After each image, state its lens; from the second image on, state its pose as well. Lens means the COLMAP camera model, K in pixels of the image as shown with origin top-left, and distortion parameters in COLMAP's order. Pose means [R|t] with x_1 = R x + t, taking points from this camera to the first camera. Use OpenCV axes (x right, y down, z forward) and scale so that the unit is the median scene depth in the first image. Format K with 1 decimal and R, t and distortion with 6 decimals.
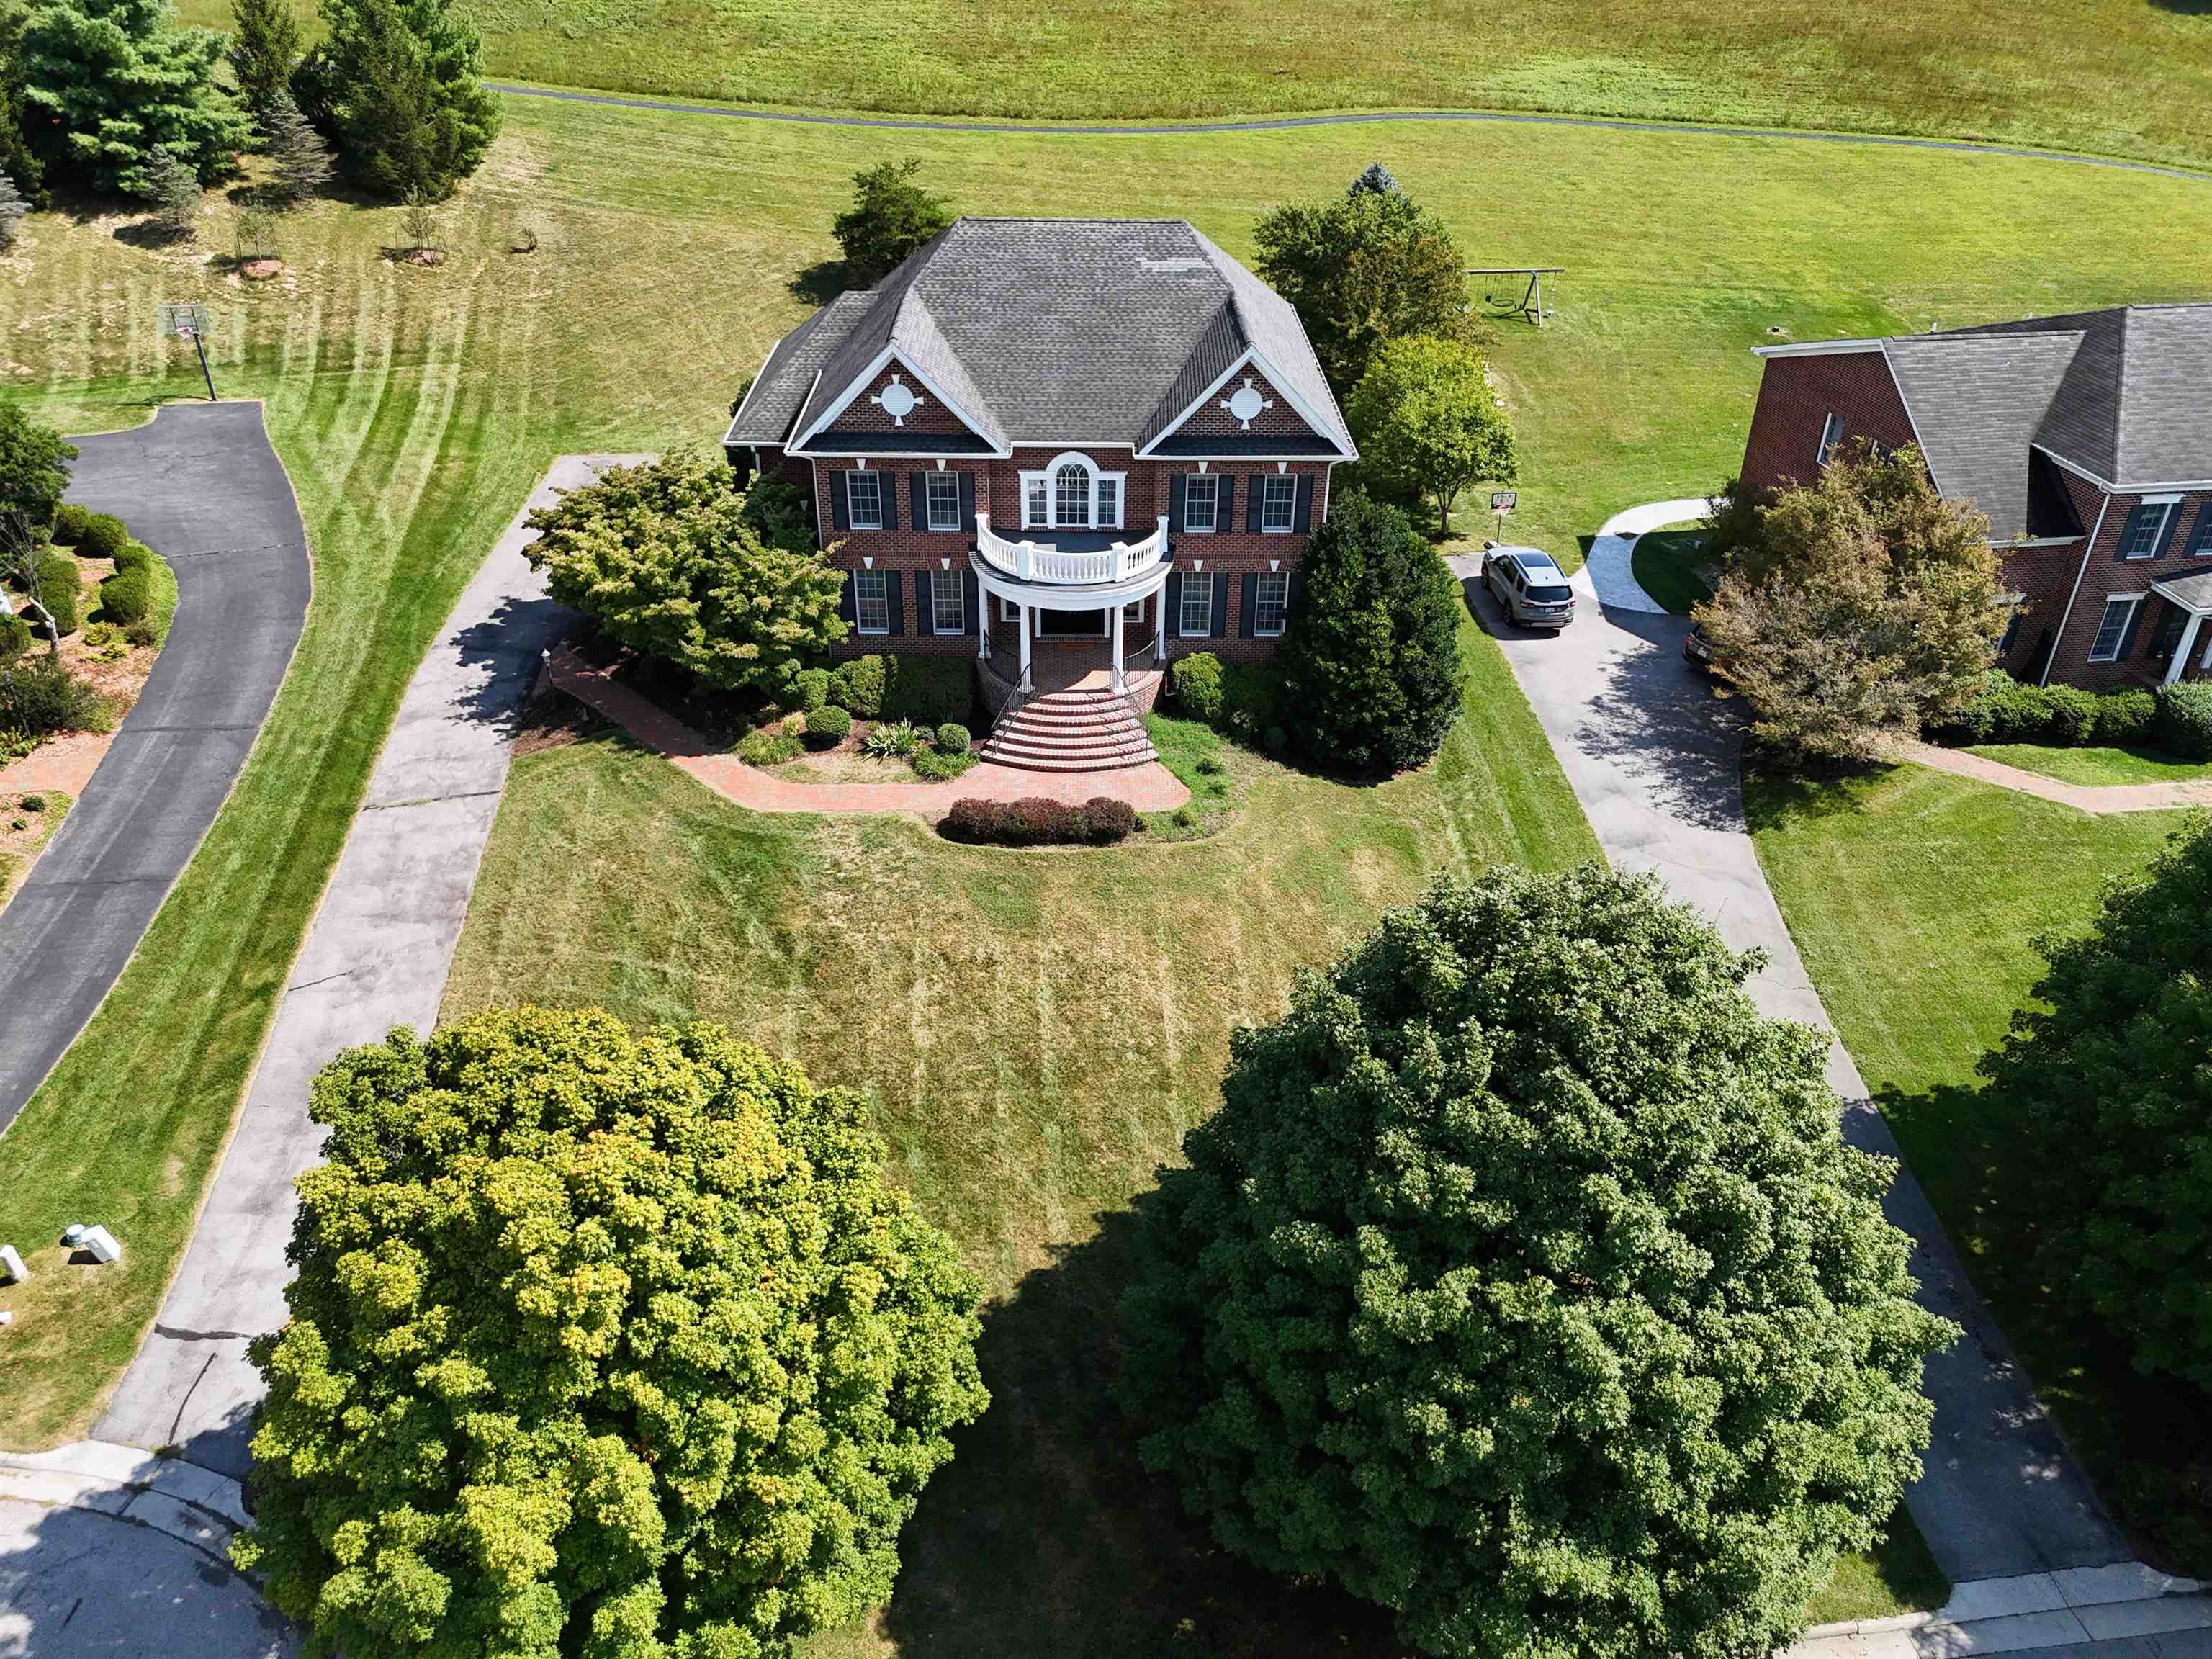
lens RADIAL K [[1639.1, 0, 1106.0], [0, 1639.1, 829.5], [0, 0, 1]] dist [0.058192, -0.044063]
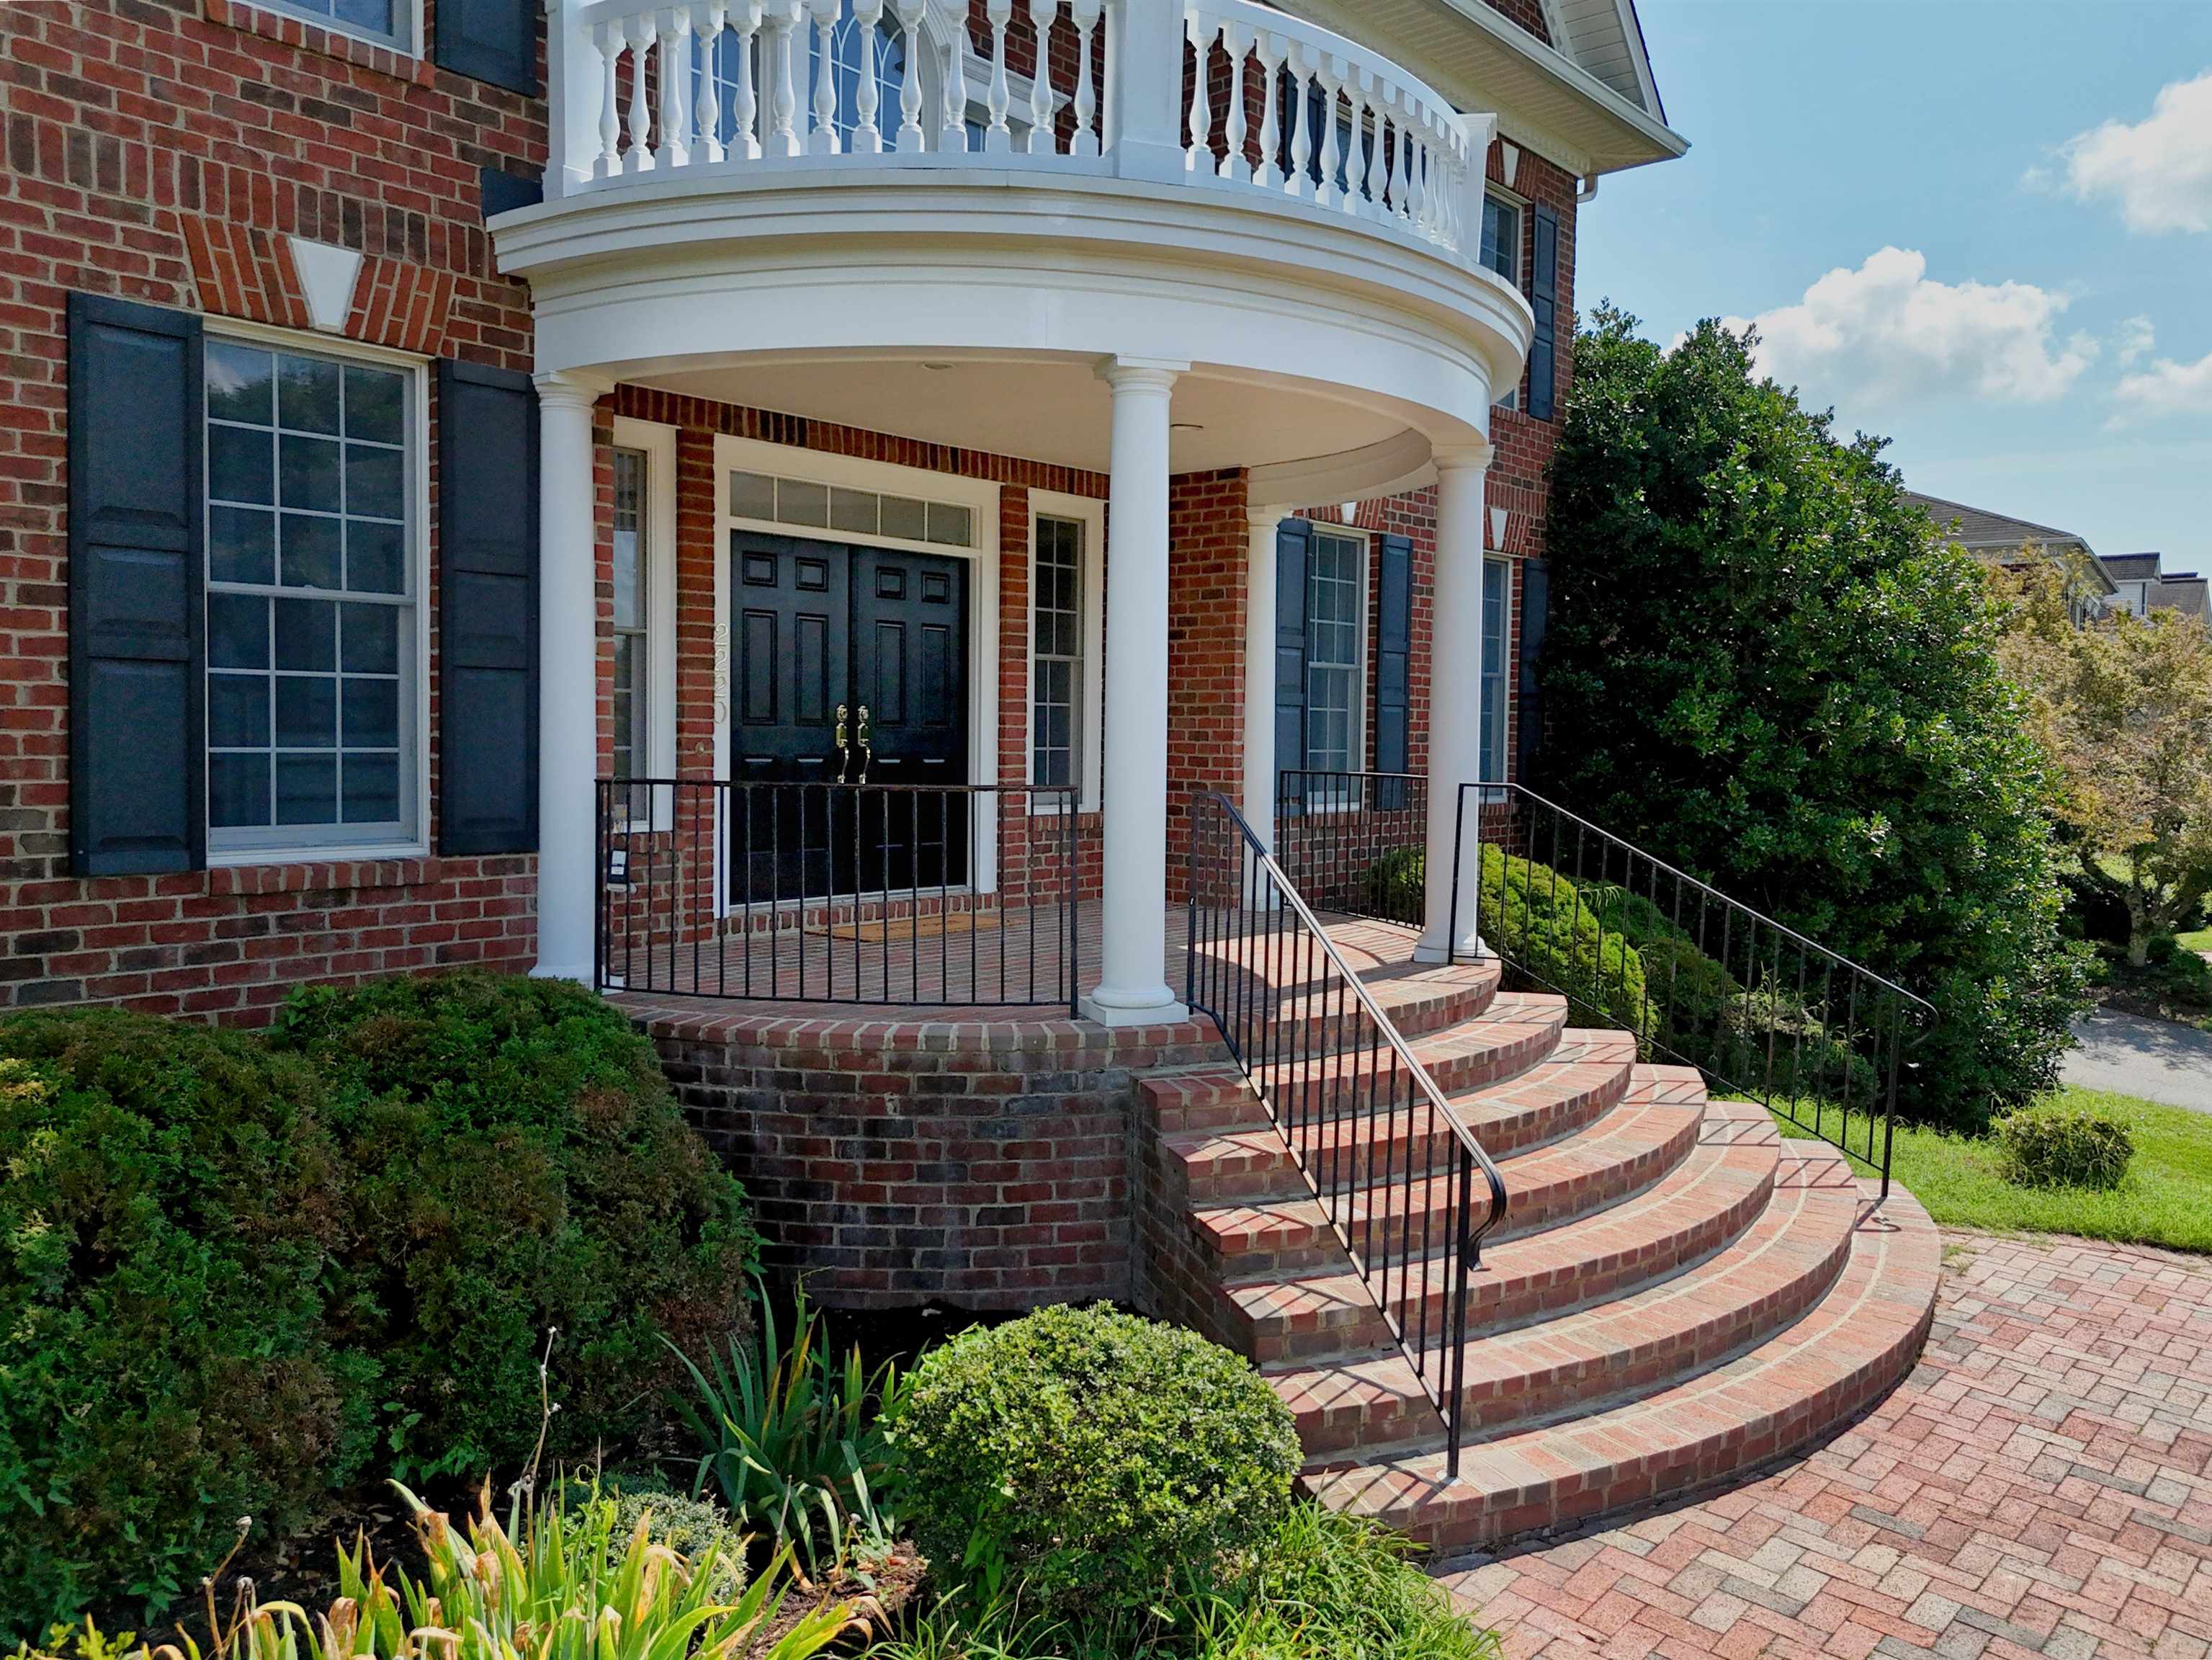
lens RADIAL K [[1657.1, 0, 1103.4], [0, 1657.1, 798.7], [0, 0, 1]] dist [0.058141, -0.067804]
pose [[0.667403, -0.031461, 0.744032, -0.161728], [0.387432, 0.867918, -0.310830, -0.057931], [-0.635979, 0.495711, 0.591440, 0.912546]]
